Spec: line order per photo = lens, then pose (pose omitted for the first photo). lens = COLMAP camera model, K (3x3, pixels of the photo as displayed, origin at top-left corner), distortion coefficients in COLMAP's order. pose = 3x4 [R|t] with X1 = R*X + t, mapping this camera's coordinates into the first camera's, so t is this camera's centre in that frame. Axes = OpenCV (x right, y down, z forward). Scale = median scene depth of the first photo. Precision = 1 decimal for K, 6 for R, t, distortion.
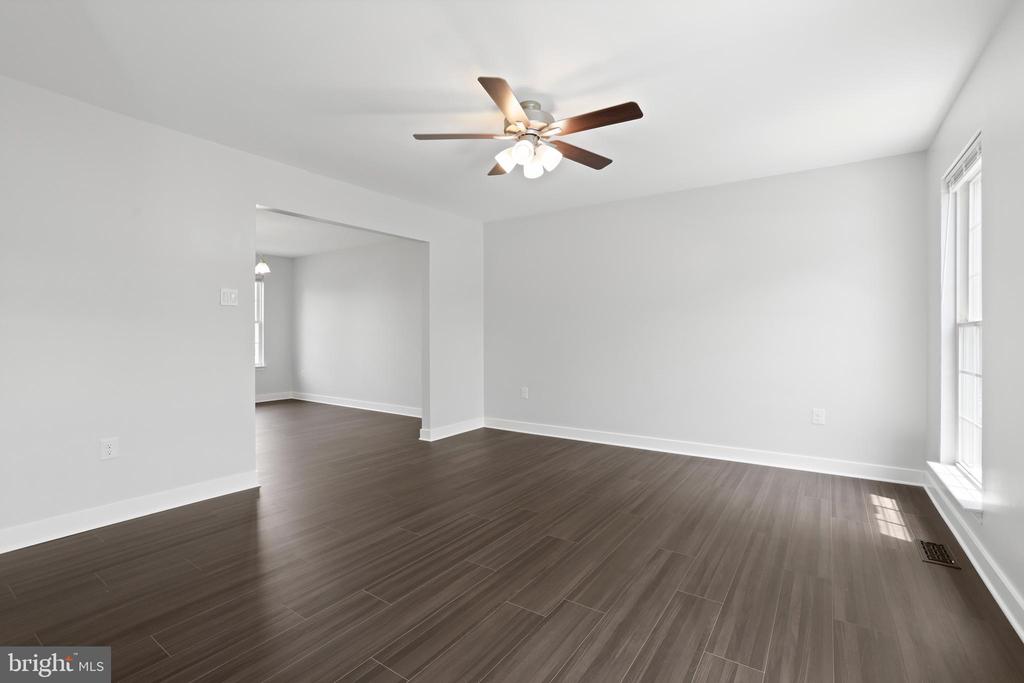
lens RADIAL K [[475.5, 0, 513.1], [0, 475.5, 339.1], [0, 0, 1]] dist [-0.003948, 0.005009]
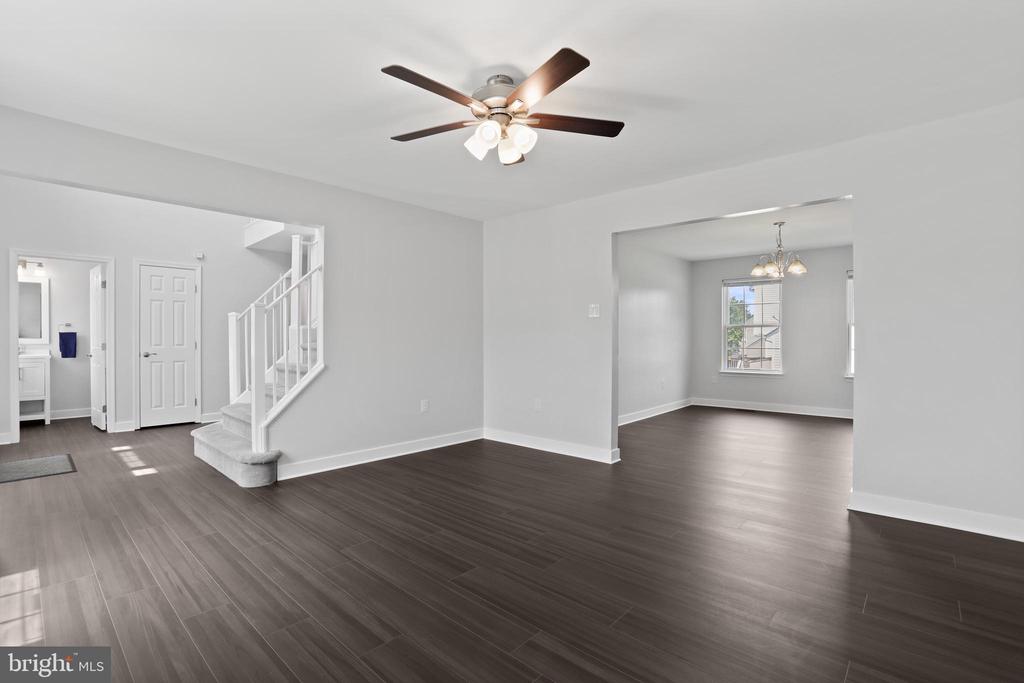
lens RADIAL K [[475.5, 0, 511.1], [0, 475.5, 339.6], [0, 0, 1]] dist [-0.003948, 0.005009]
pose [[-0.163320, -0.006231, -0.986554, 0.918009], [0.001796, 0.999977, -0.006613, -0.010757], [0.986572, -0.002852, -0.163305, 1.168528]]
